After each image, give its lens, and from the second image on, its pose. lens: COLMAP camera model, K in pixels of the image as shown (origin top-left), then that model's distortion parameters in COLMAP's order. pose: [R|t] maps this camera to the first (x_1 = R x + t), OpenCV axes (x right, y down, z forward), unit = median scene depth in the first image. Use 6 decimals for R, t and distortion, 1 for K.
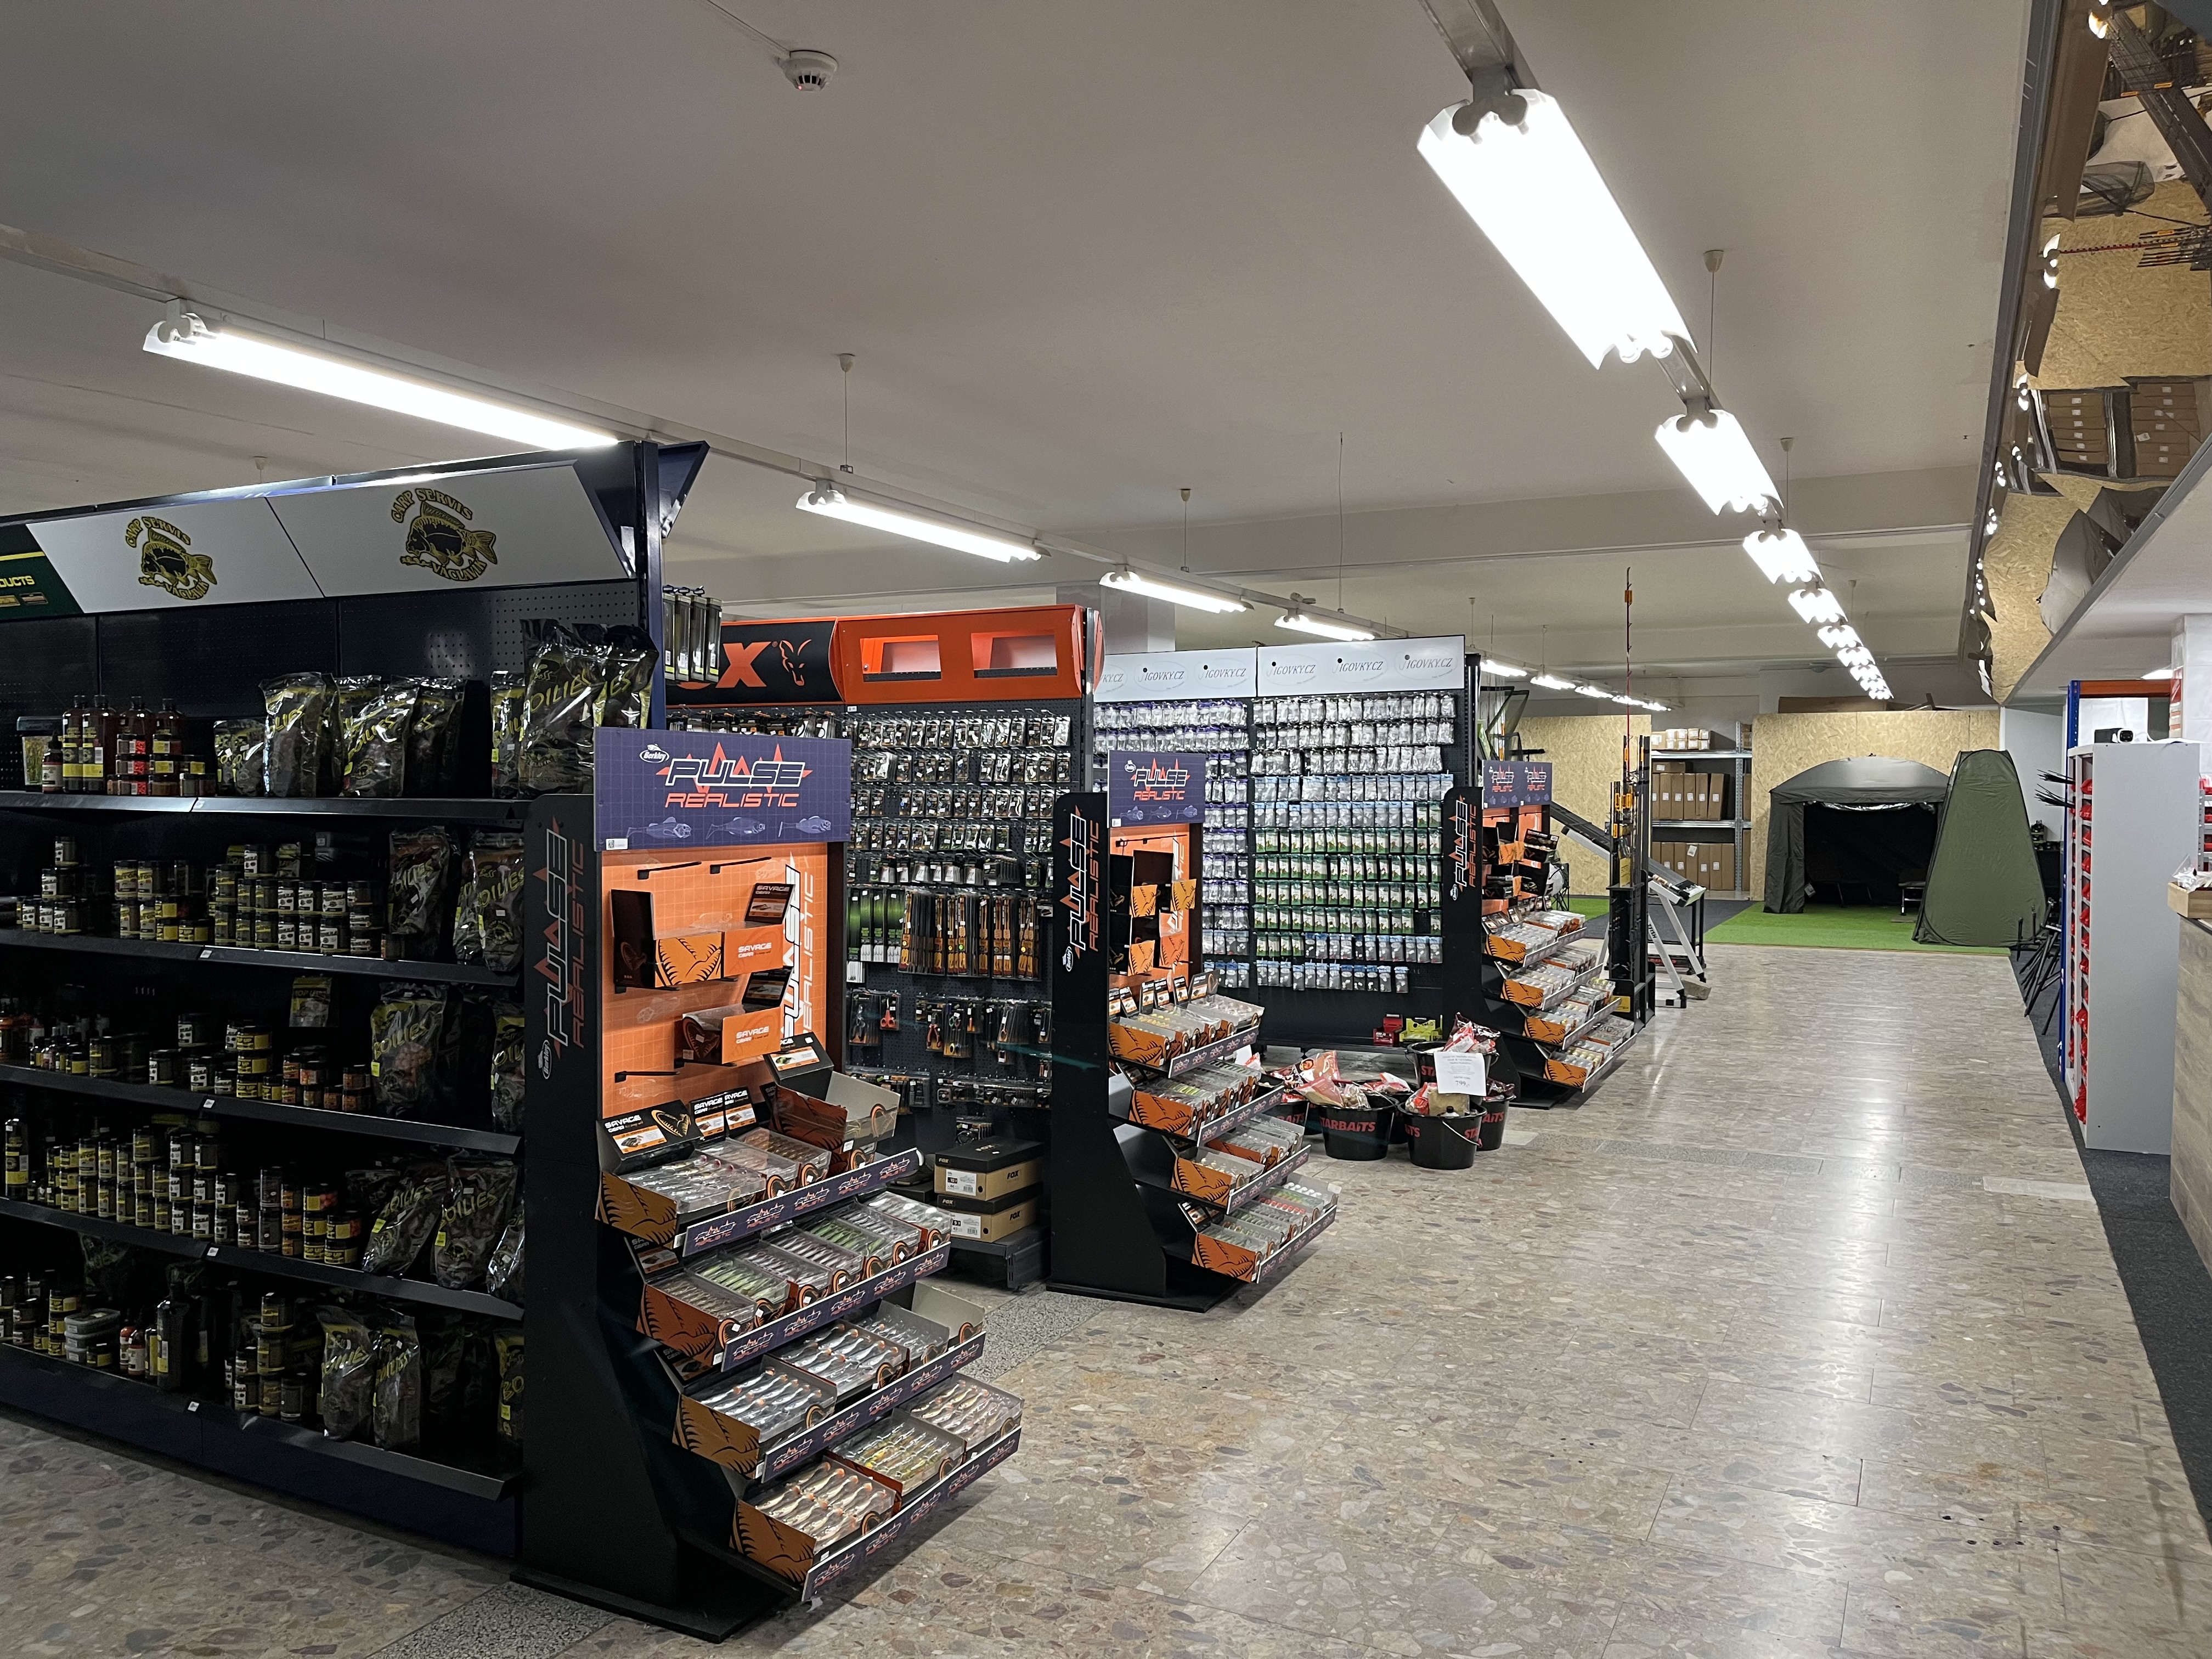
lens RADIAL K [[1630.4, 0, 1105.3], [0, 1630.4, 822.9], [0, 0, 1]] dist [0.119229, -0.169049]
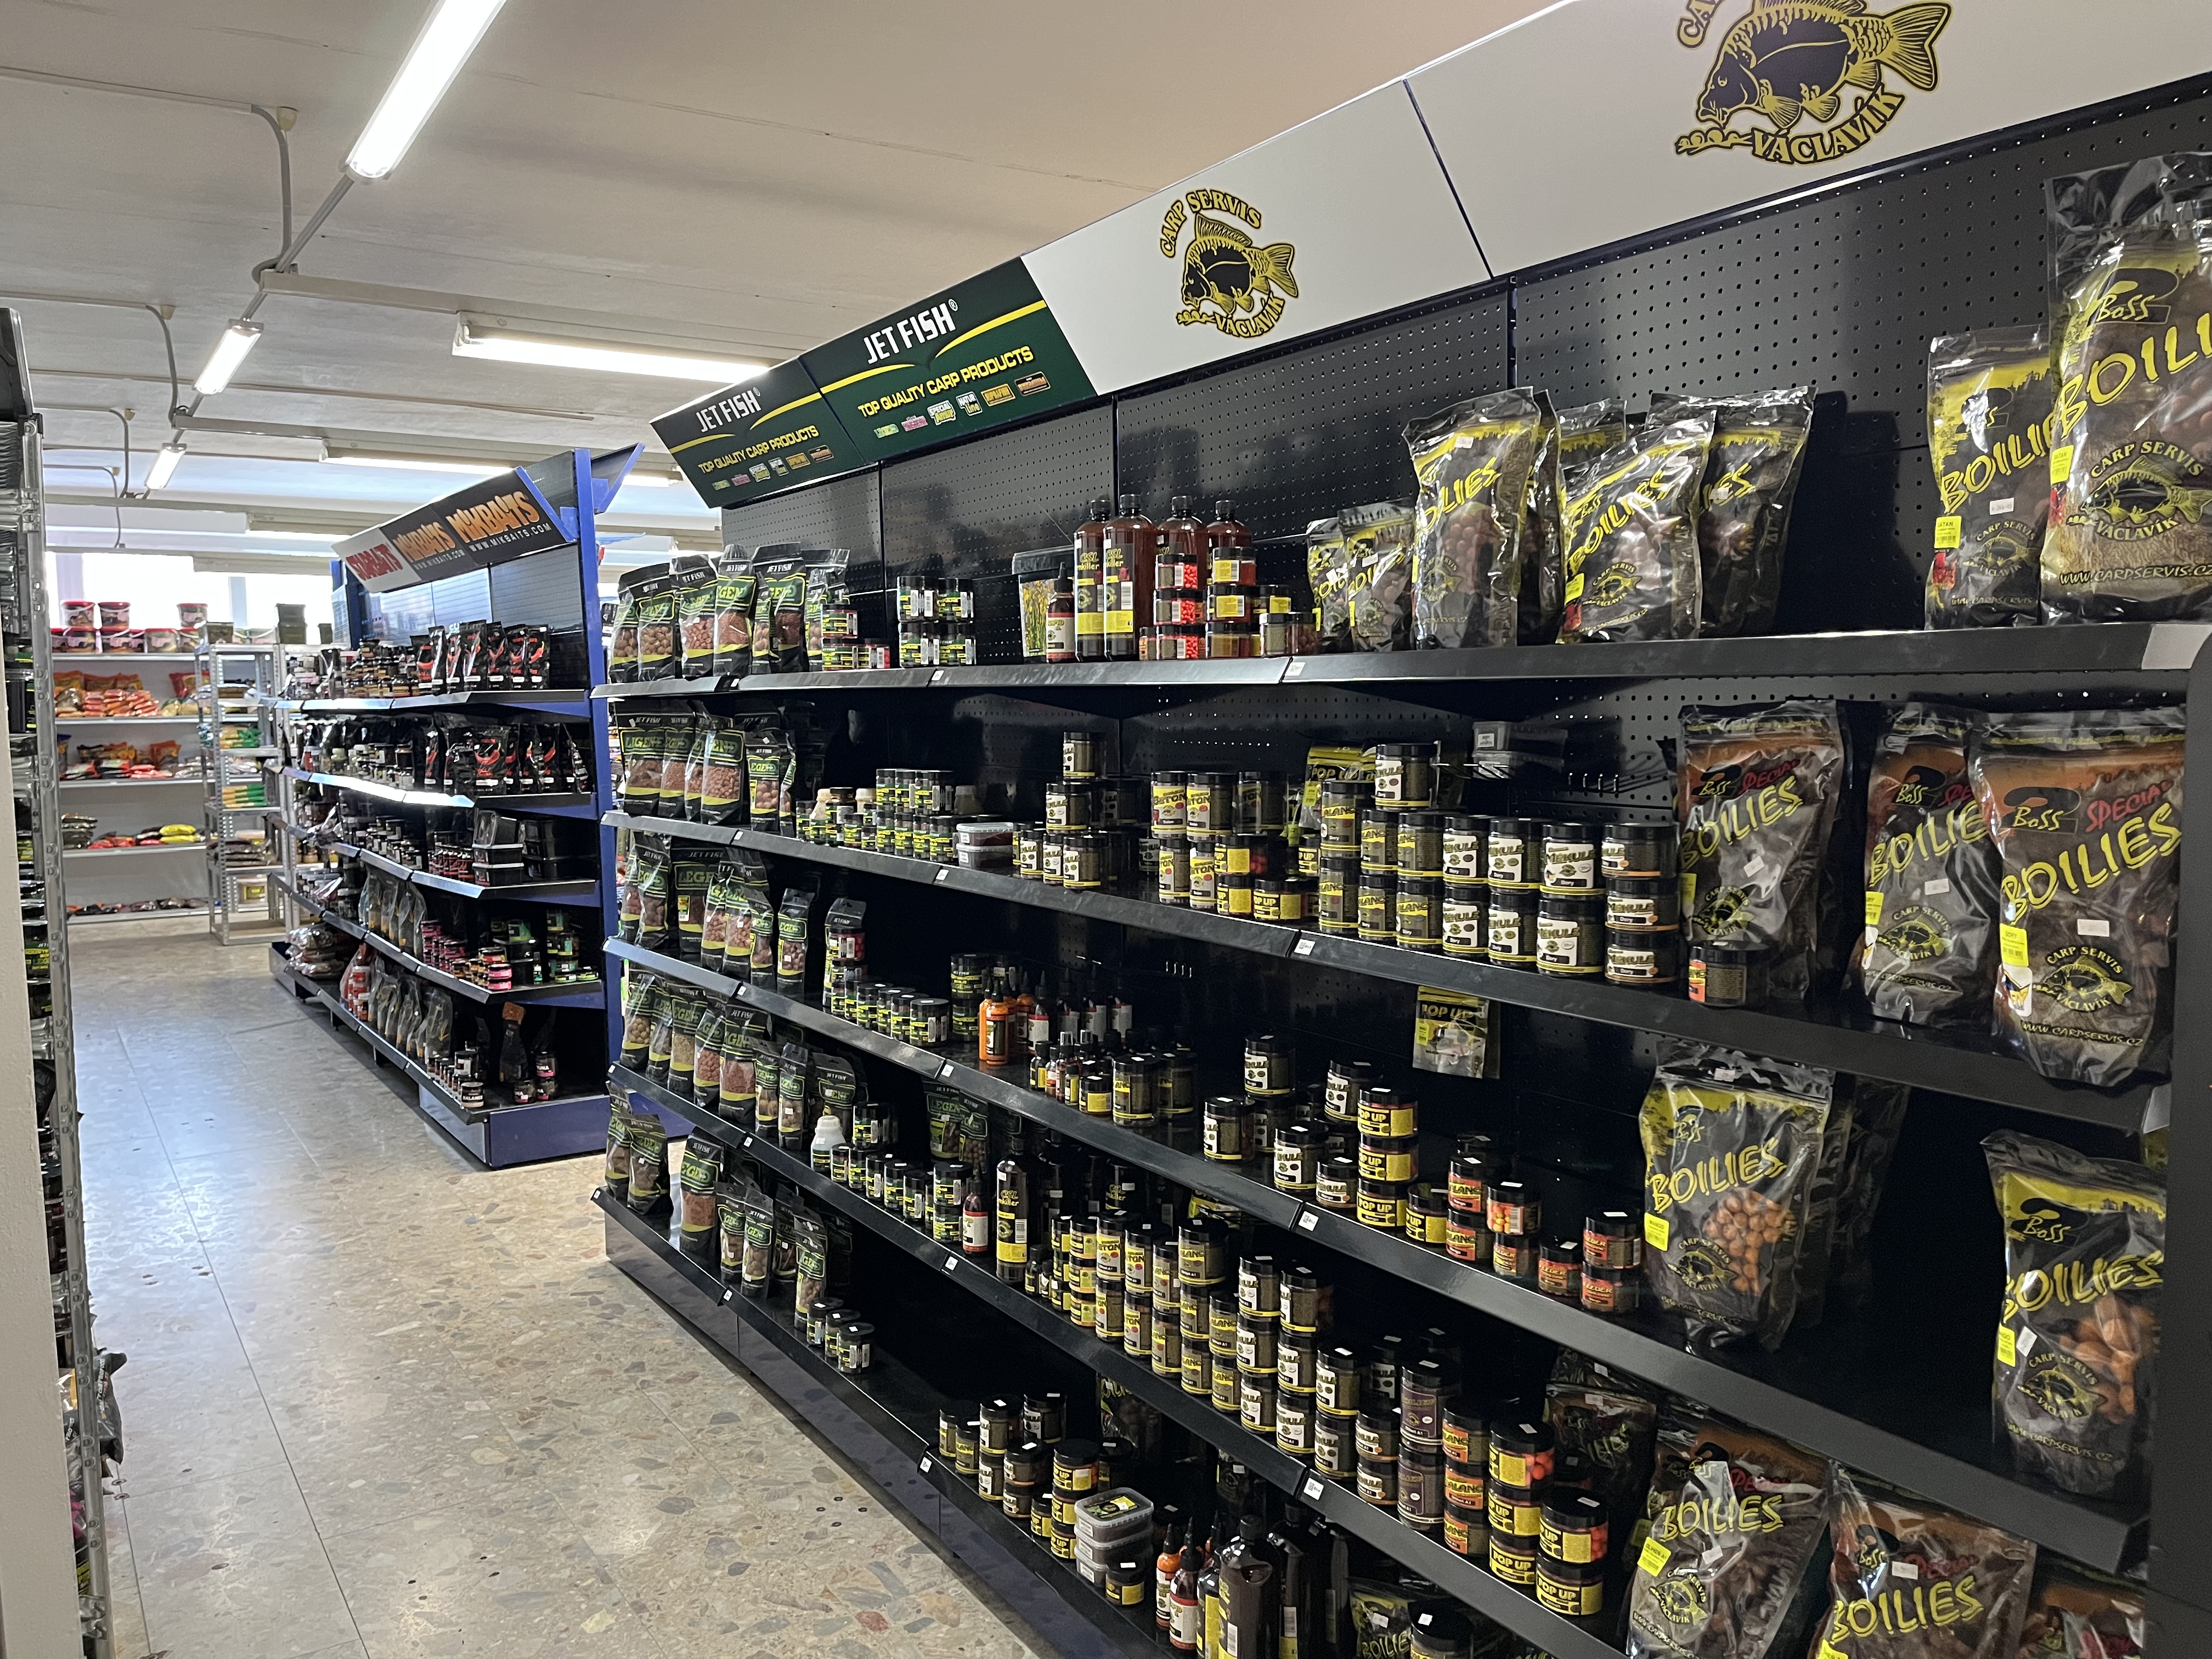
lens RADIAL K [[1694.5, 0, 1110.5], [0, 1694.5, 837.9], [0, 0, 1]] dist [0.082479, -0.105839]
pose [[0.864287, 0.030674, -0.502064, -0.309140], [0.000507, 0.998085, 0.061853, 0.009015], [0.503000, -0.053713, 0.862616, 0.478832]]
